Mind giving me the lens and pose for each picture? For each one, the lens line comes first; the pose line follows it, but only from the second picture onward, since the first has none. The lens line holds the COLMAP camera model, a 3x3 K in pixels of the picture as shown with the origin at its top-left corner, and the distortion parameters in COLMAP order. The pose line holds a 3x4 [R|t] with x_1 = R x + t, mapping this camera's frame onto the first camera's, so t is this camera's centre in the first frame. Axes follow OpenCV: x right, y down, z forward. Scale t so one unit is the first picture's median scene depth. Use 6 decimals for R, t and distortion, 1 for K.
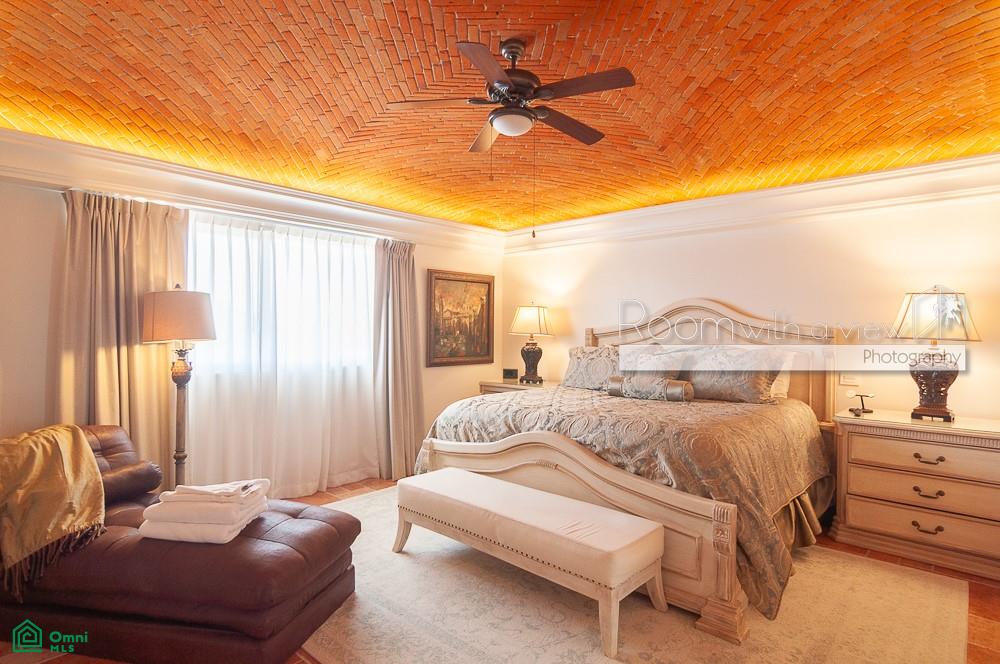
lens RADIAL K [[534.2, 0, 502.2], [0, 534.2, 336.5], [0, 0, 1]] dist [0.005654, -0.001298]
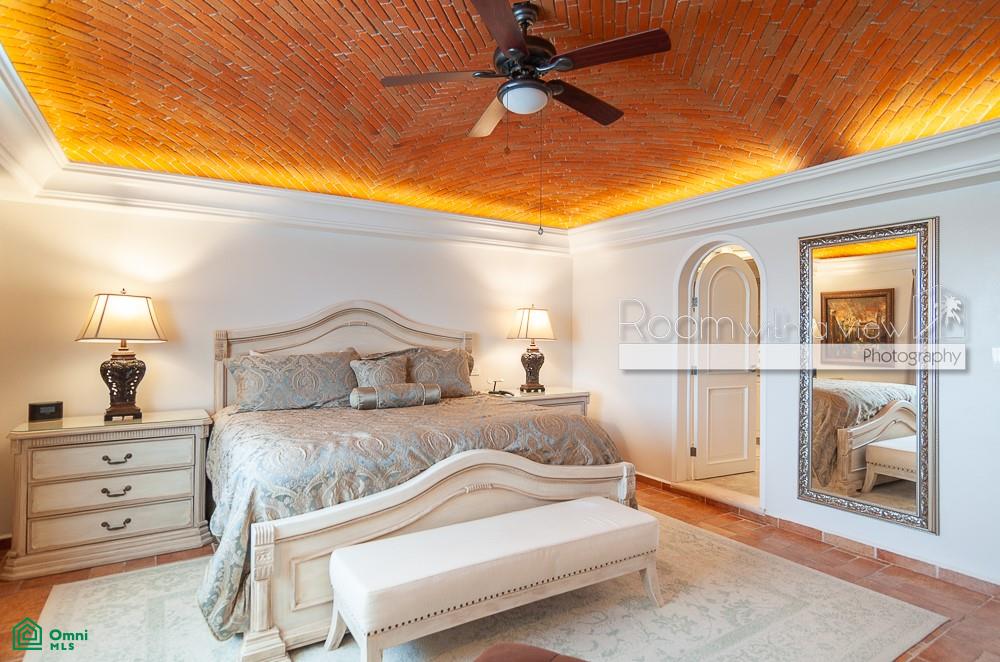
lens RADIAL K [[540.6, 0, 502.0], [0, 540.6, 328.0], [0, 0, 1]] dist [-0.002838, -0.000602]
pose [[0.258575, 0.007874, 0.965959, -0.456306], [0.011544, 0.999870, -0.011240, -0.006826], [-0.965922, 0.014058, 0.258451, 0.436643]]
